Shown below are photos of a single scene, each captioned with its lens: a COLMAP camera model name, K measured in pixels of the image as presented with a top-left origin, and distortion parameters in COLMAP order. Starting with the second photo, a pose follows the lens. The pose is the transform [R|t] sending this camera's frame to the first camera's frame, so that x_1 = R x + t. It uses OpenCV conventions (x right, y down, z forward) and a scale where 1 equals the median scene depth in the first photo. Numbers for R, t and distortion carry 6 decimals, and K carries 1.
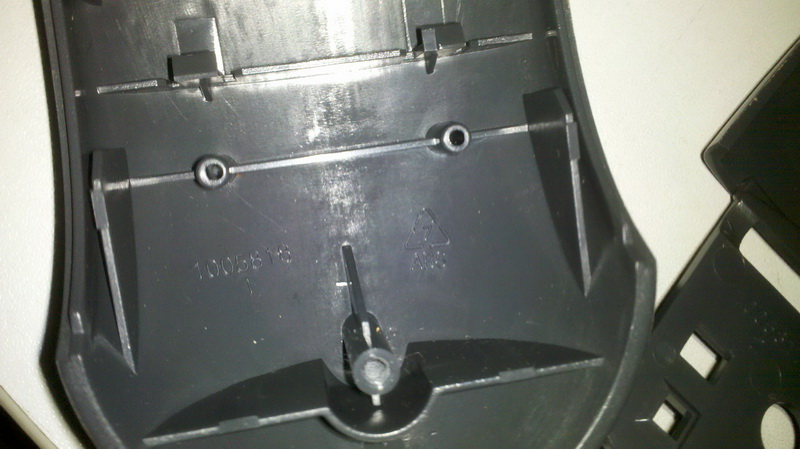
lens RADIAL K [[792.0, 0, 405.7], [0, 792.0, 225.3], [0, 0, 1]] dist [-0.003881, 0.000000]
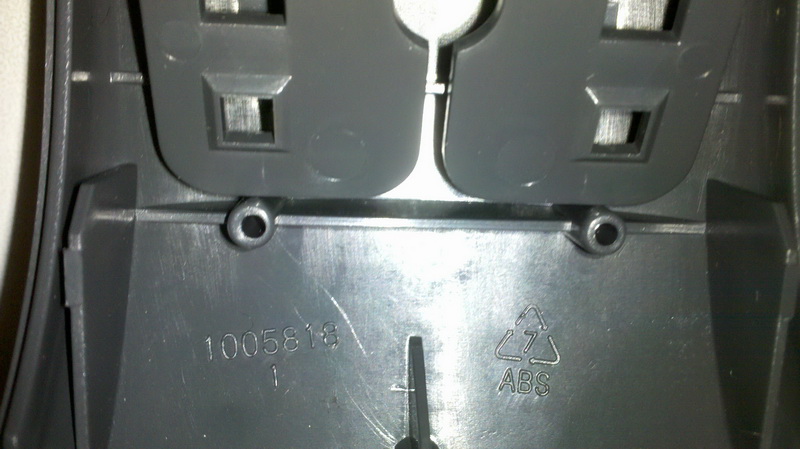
lens RADIAL K [[792.0, 0, 393.1], [0, 792.0, 221.2], [0, 0, 1]] dist [-0.003881, 0.000000]
pose [[0.981947, 0.185447, -0.037282, -0.093108], [-0.182002, 0.979966, 0.080880, -0.140617], [0.051534, -0.072634, 0.996026, 0.304644]]
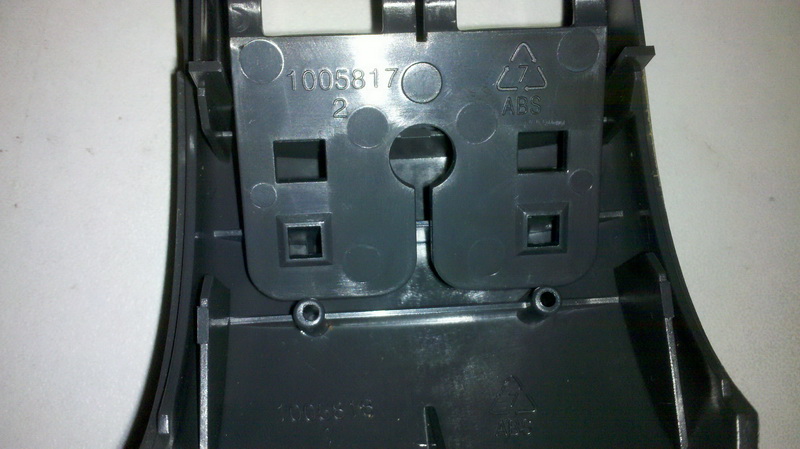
lens RADIAL K [[792.0, 0, 397.2], [0, 792.0, 226.4], [0, 0, 1]] dist [-0.003881, 0.000000]
pose [[0.991582, 0.056461, -0.116520, -0.013918], [-0.091681, 0.941632, -0.323918, 0.146789], [0.091430, 0.331874, 0.938882, -0.002349]]
